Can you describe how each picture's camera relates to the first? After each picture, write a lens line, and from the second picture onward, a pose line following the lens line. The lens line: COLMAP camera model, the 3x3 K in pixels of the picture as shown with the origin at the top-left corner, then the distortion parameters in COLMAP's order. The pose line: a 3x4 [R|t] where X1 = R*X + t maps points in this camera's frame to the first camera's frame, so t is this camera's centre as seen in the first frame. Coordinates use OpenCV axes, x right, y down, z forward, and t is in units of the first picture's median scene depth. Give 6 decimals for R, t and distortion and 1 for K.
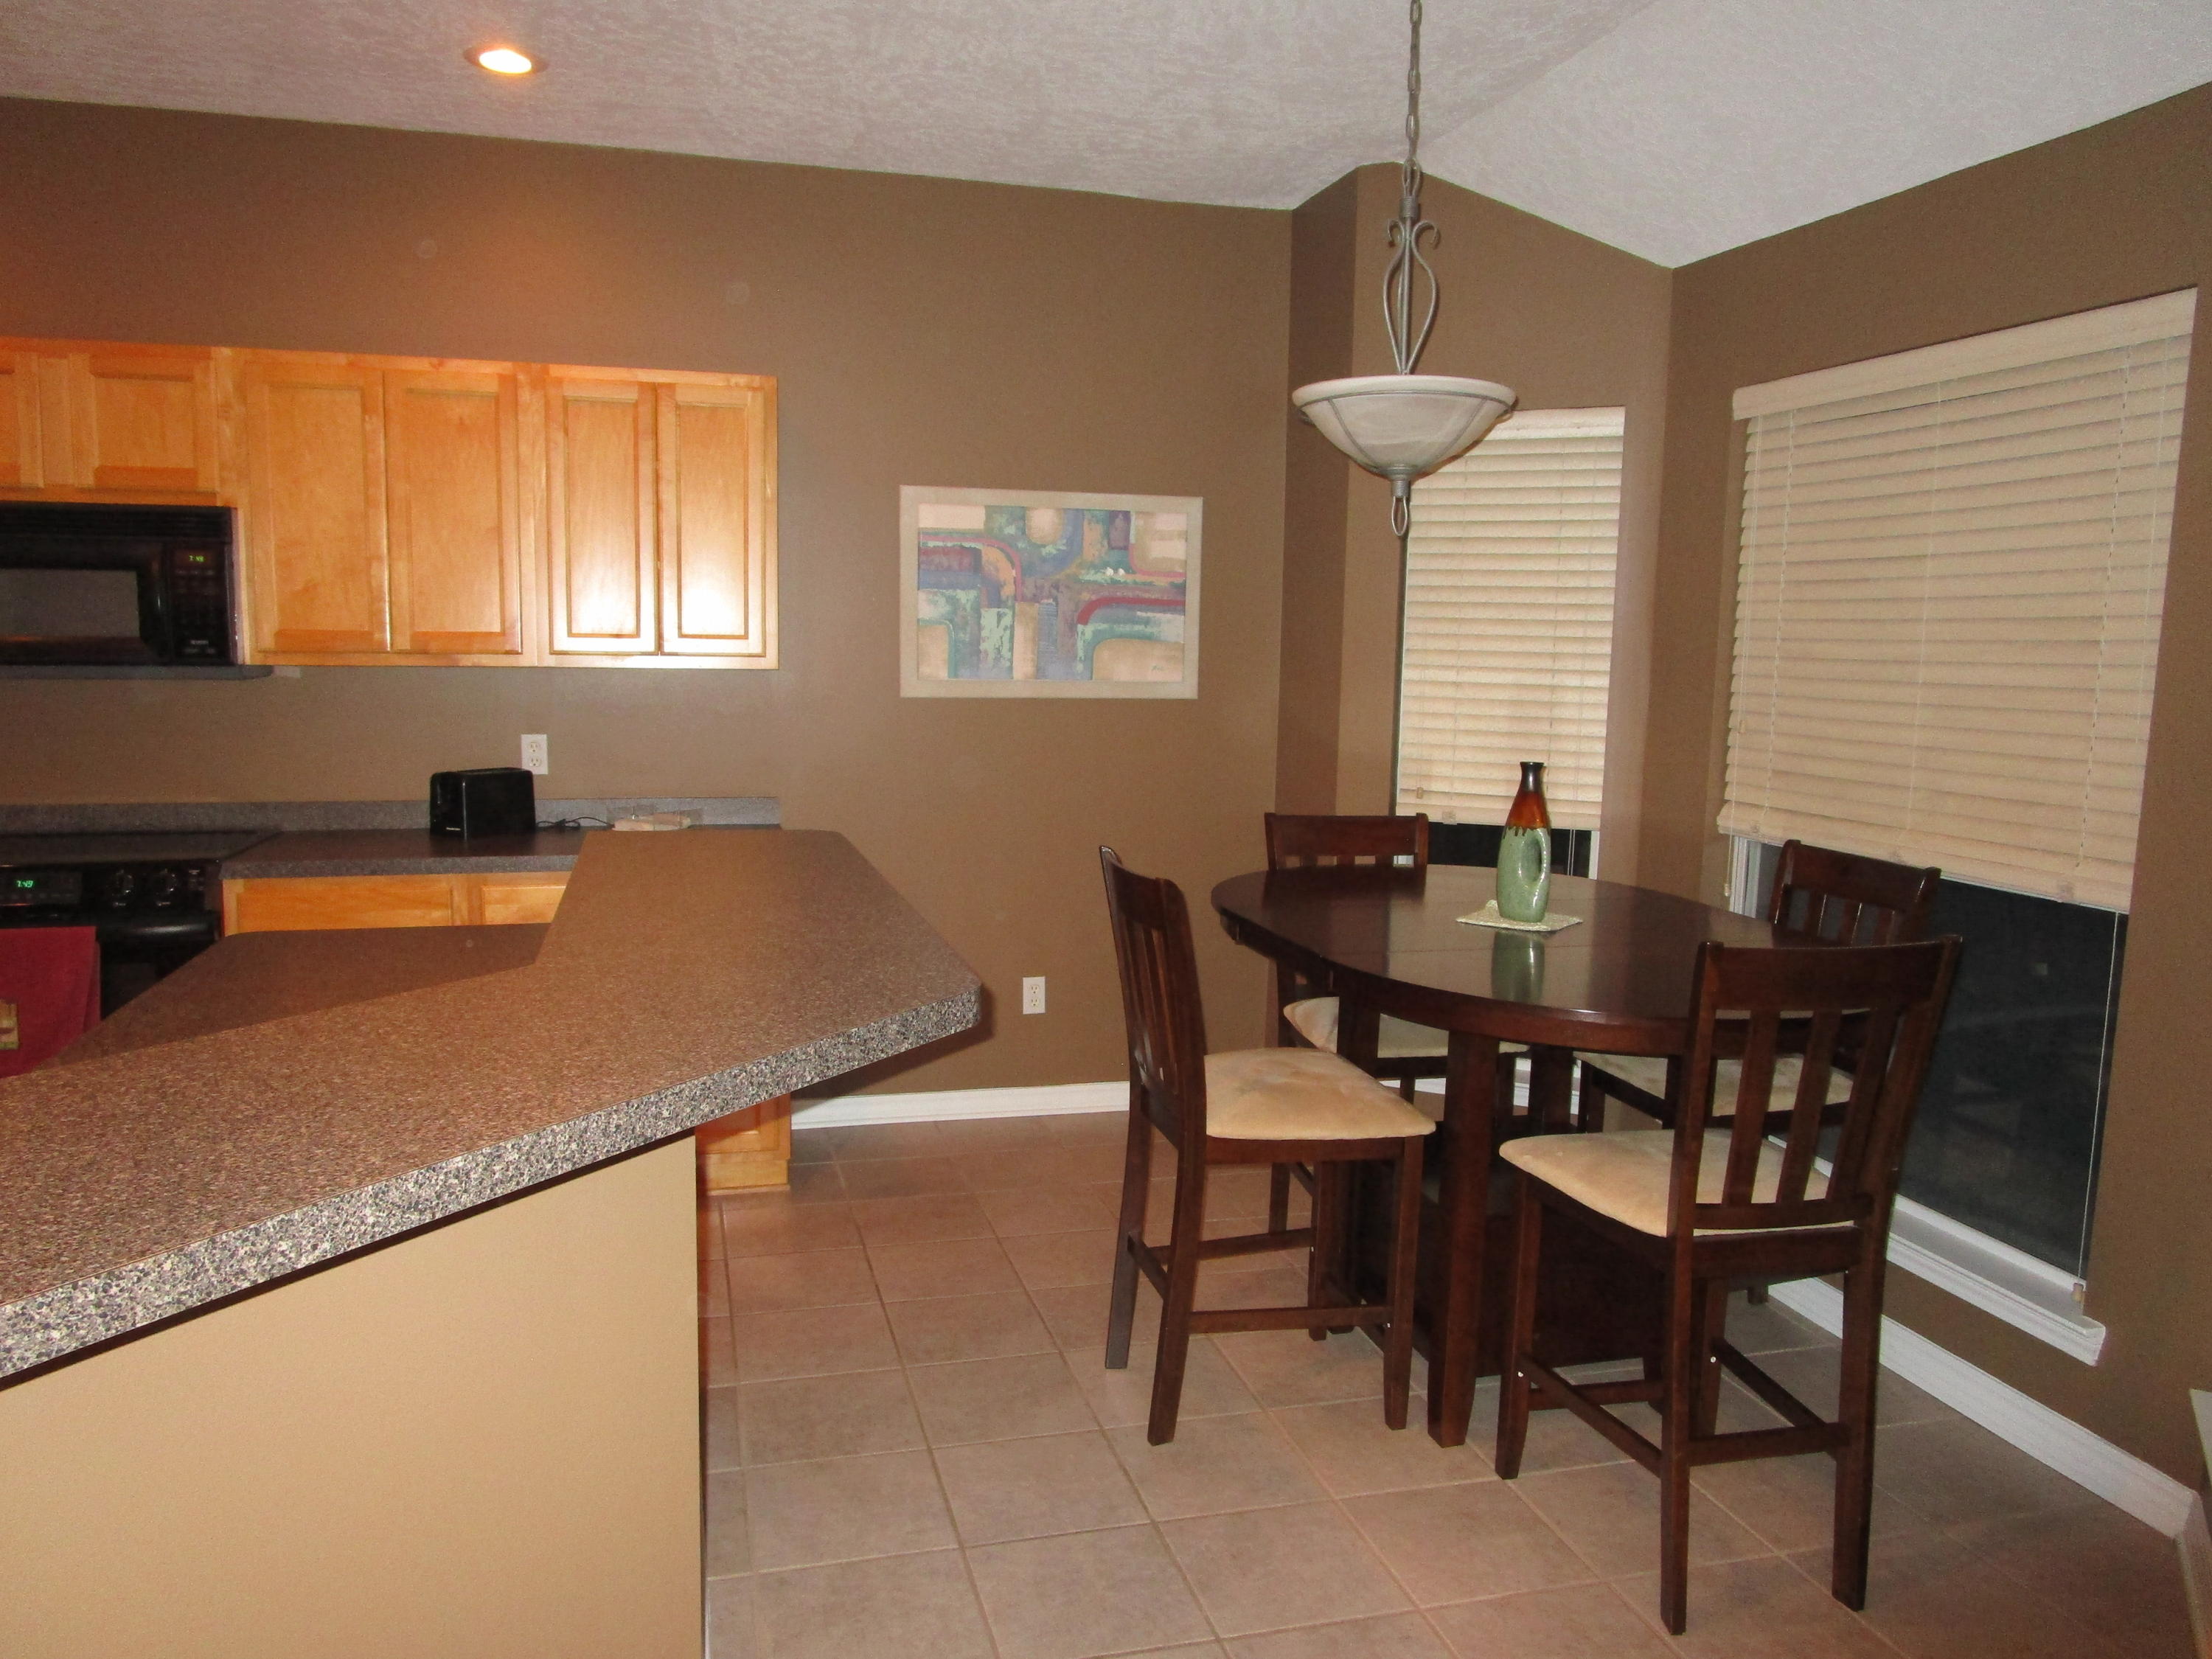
lens RADIAL K [[1565.6, 0, 1104.9], [0, 1565.6, 824.7], [0, 0, 1]] dist [-0.025039, -0.002192]
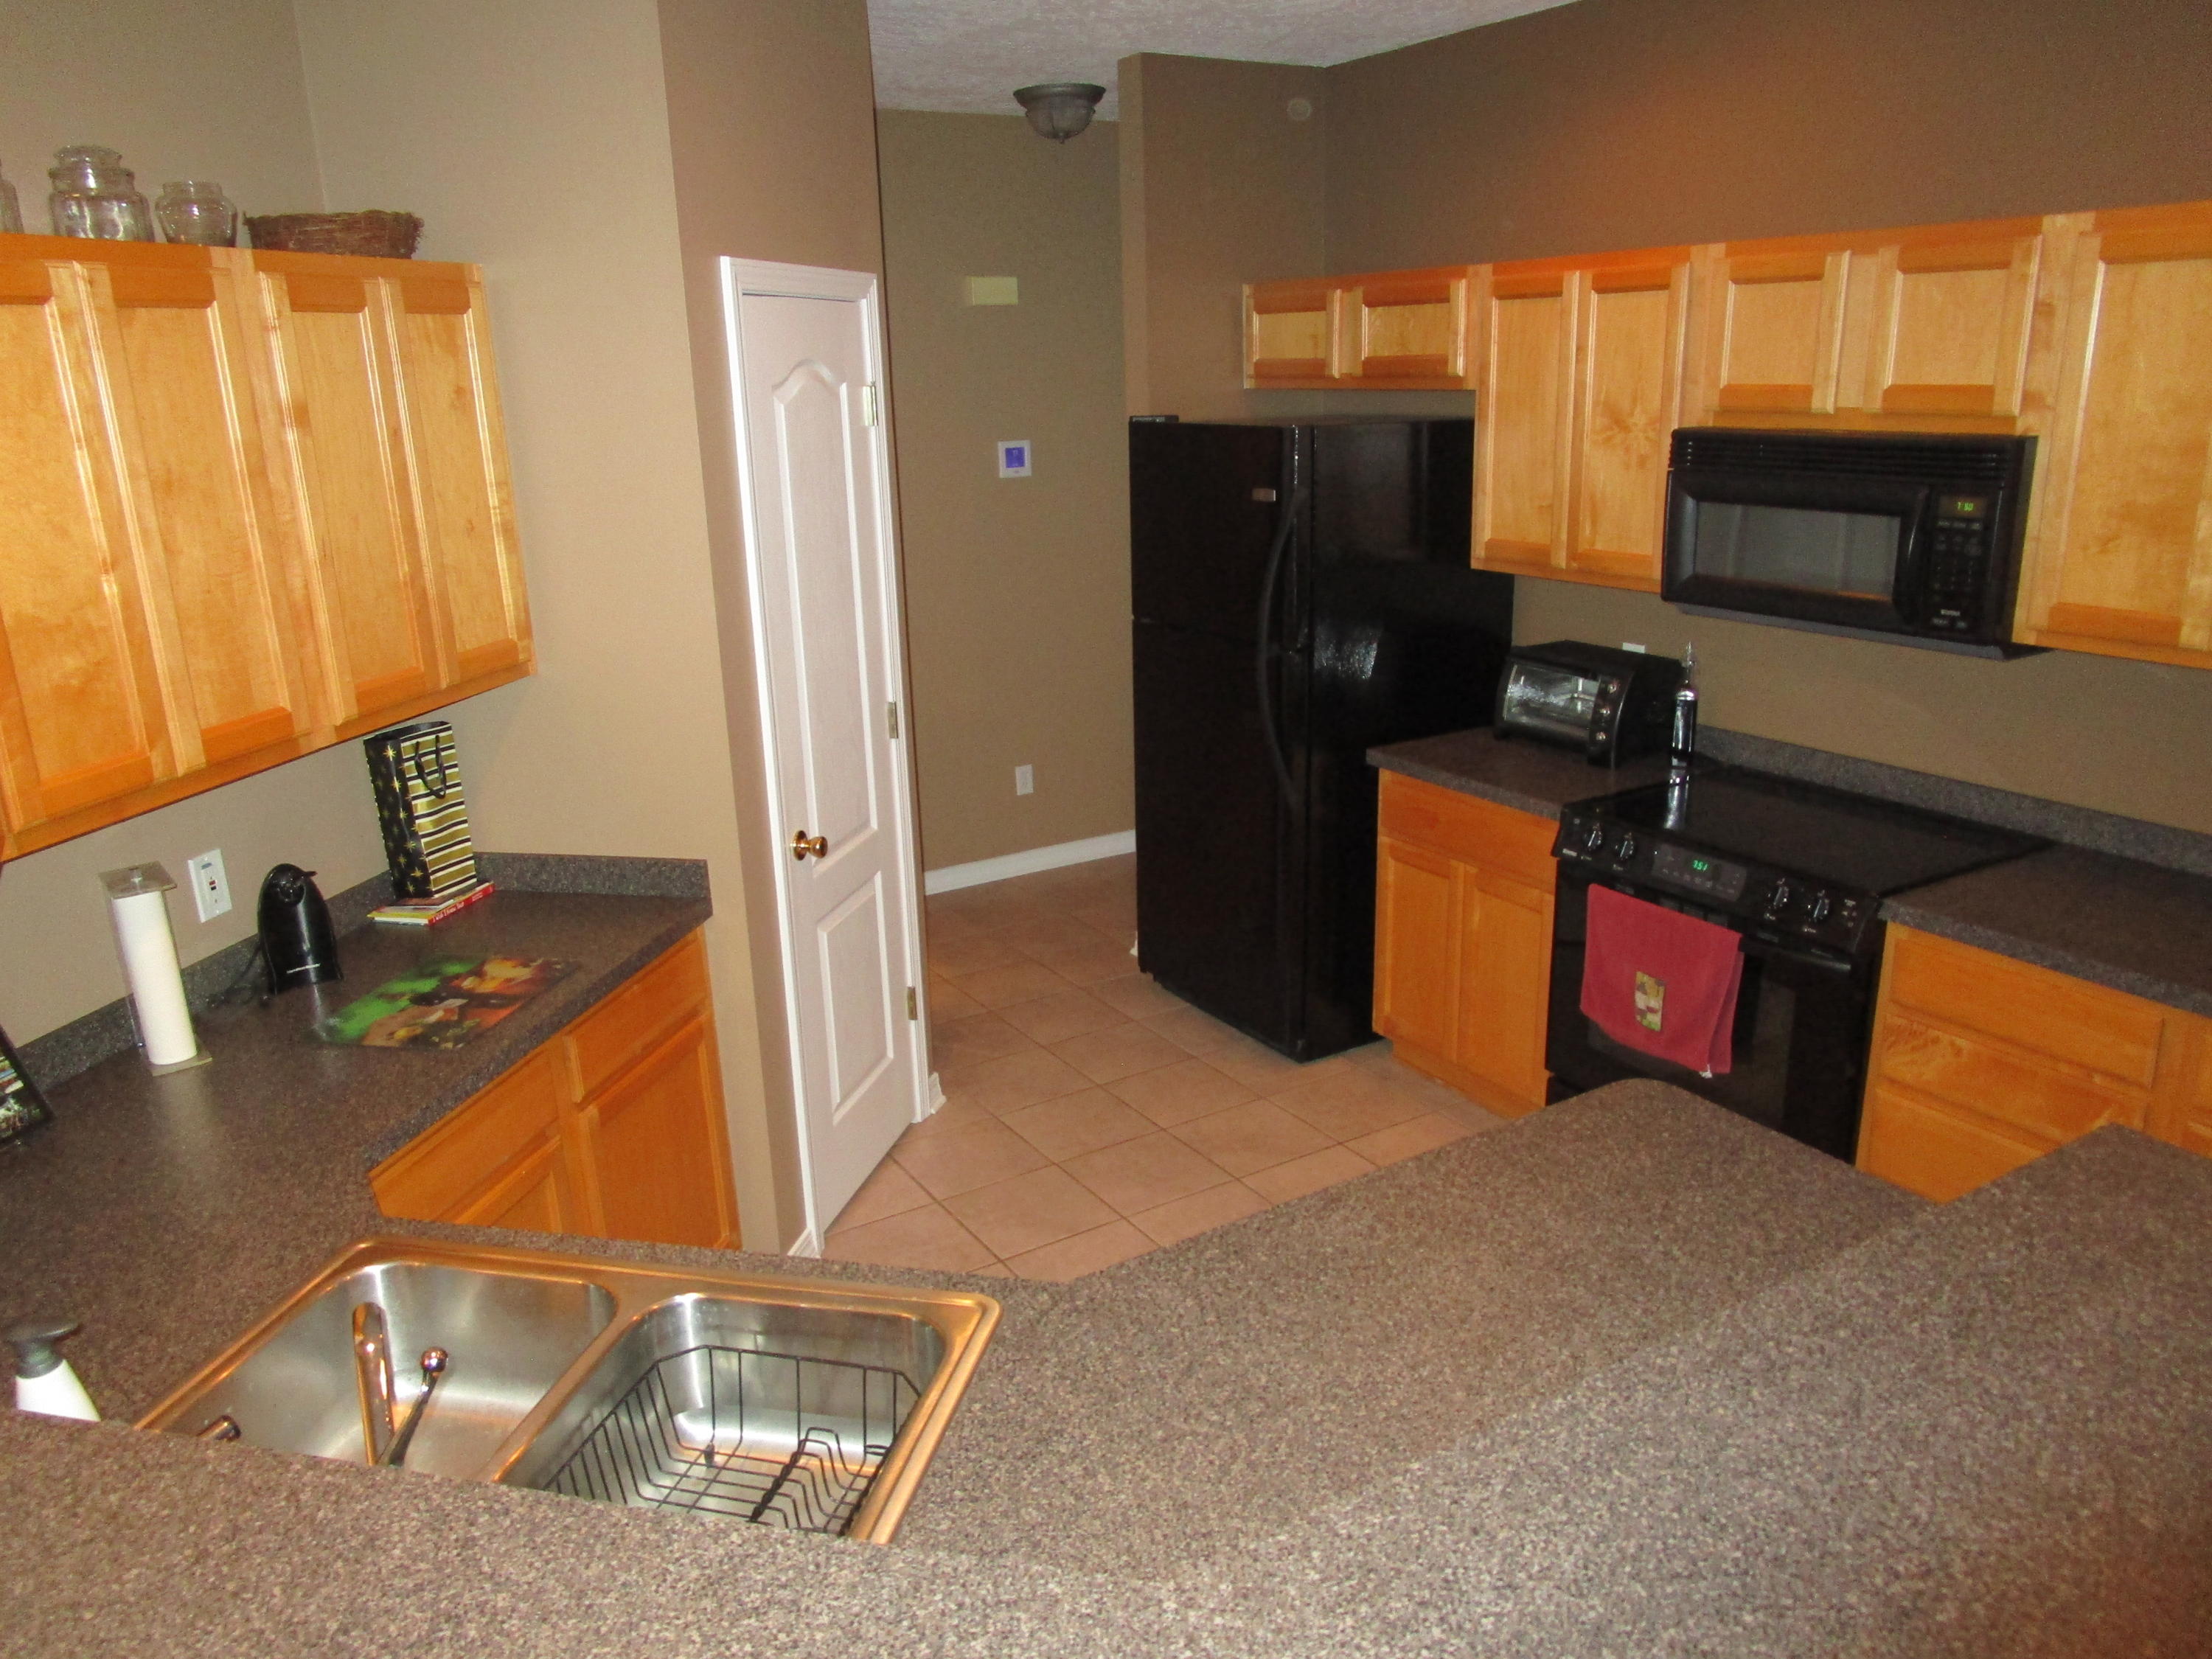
lens RADIAL K [[1565.6, 0, 1104.6], [0, 1565.6, 826.2], [0, 0, 1]] dist [-0.025039, -0.002192]
pose [[0.271682, 0.256469, -0.927584, 0.062027], [-0.089408, 0.966395, 0.241013, -0.165907], [0.958225, 0.017454, 0.285483, 0.364901]]
